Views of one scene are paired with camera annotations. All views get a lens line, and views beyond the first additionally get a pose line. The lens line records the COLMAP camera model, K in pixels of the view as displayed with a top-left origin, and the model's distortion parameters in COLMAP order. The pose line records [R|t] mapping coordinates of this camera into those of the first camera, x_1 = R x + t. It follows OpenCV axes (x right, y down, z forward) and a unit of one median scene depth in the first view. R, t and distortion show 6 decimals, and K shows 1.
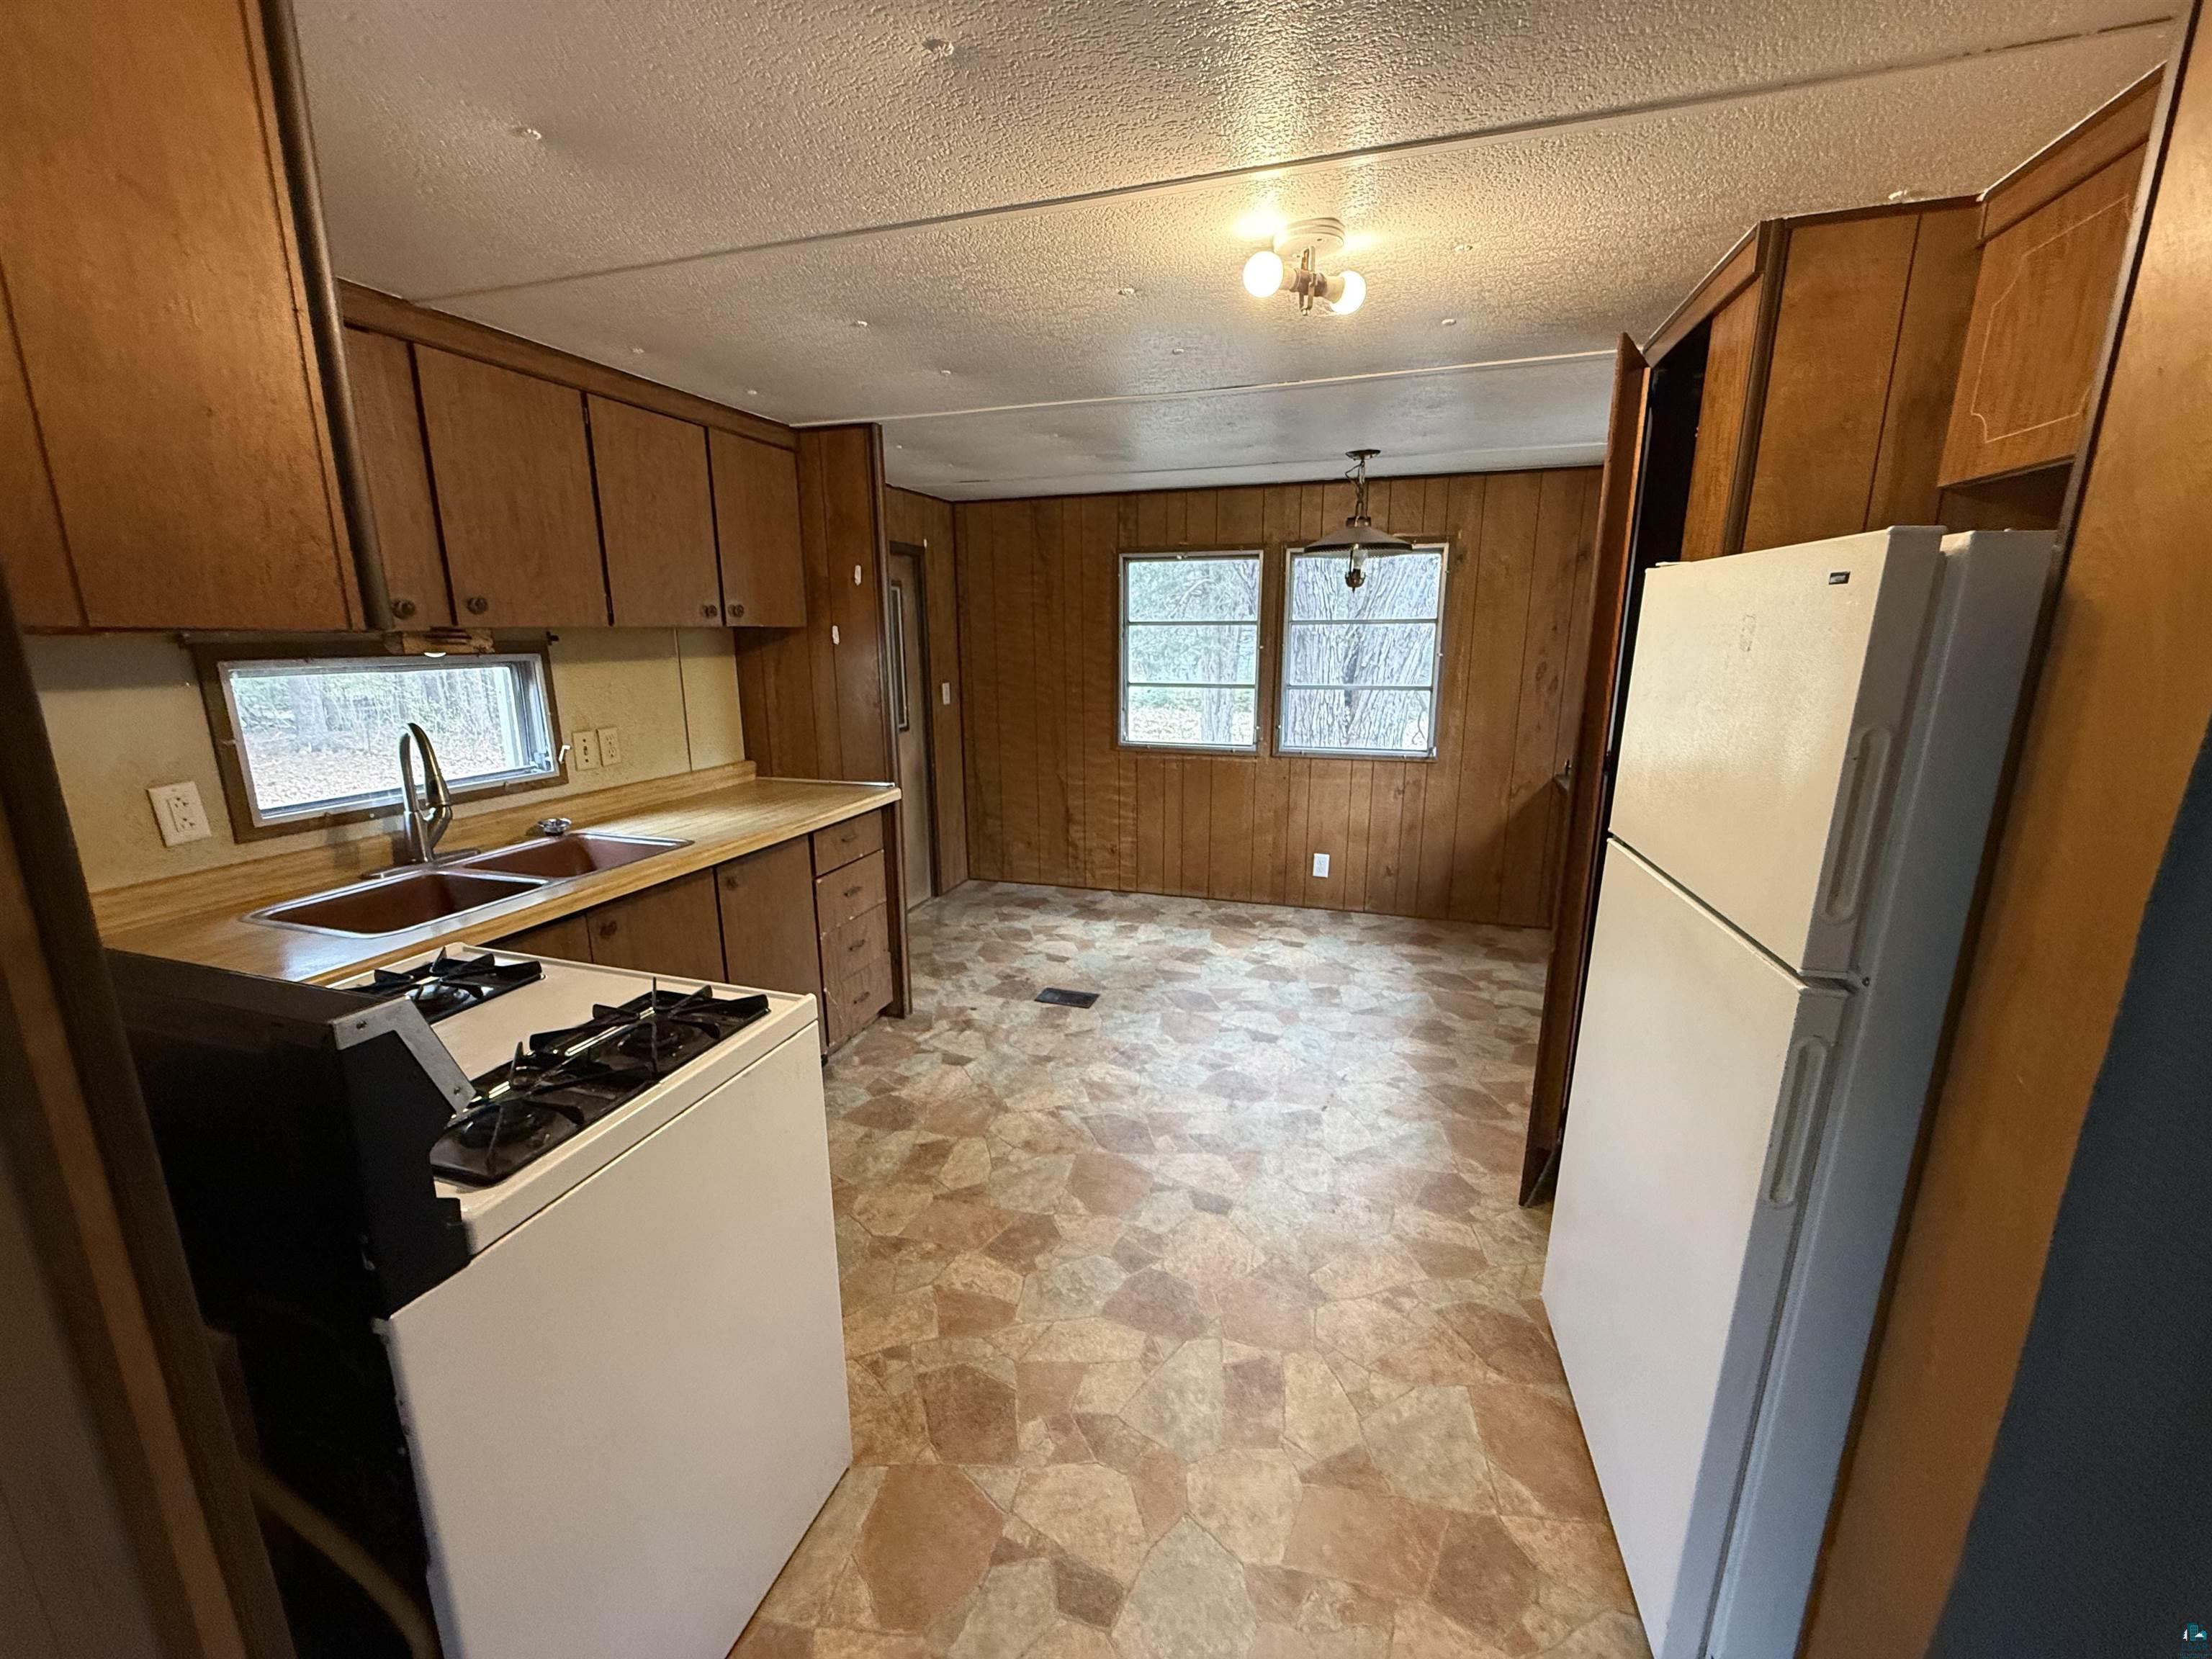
lens RADIAL K [[879.2, 0, 1096.3], [0, 879.2, 822.3], [0, 0, 1]] dist [-0.001667, 0.000035]
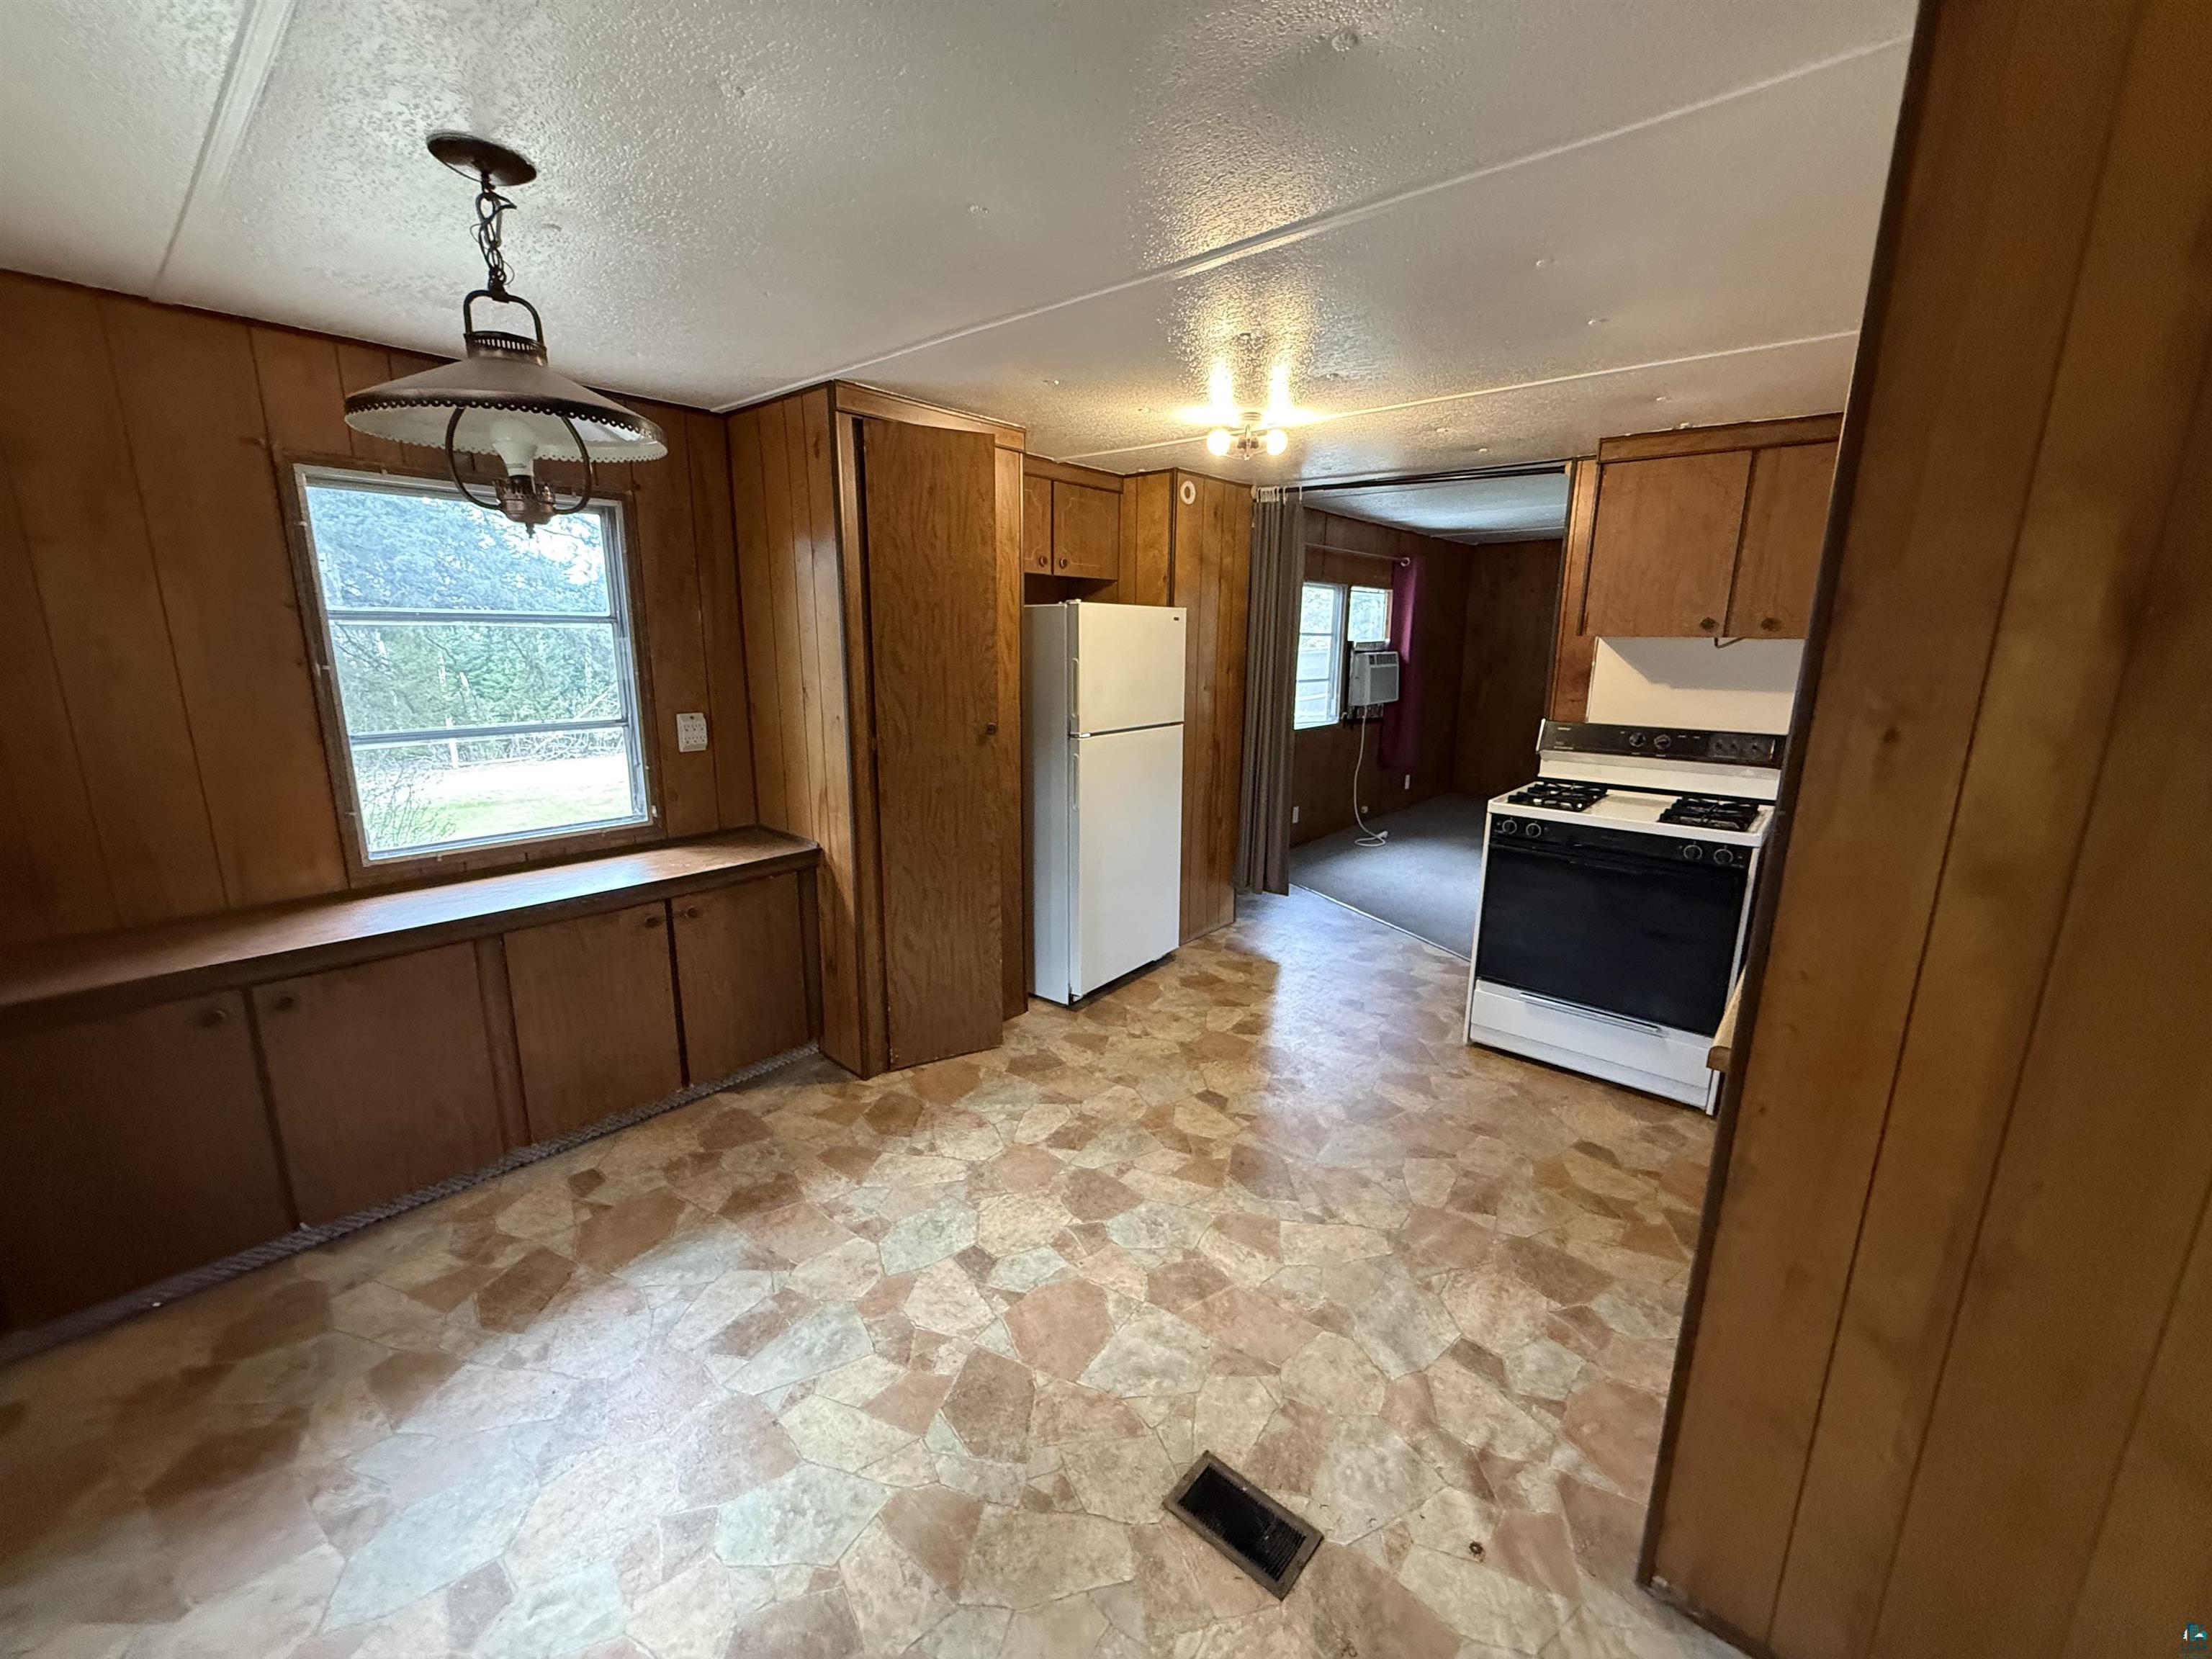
lens RADIAL K [[879.2, 0, 1095.8], [0, 879.2, 830.0], [0, 0, 1]] dist [-0.001667, 0.000035]
pose [[-0.920788, -0.093083, 0.378793, -0.105283], [0.076174, 0.909501, 0.408664, -0.298506], [-0.382553, 0.405147, -0.830367, 1.353348]]
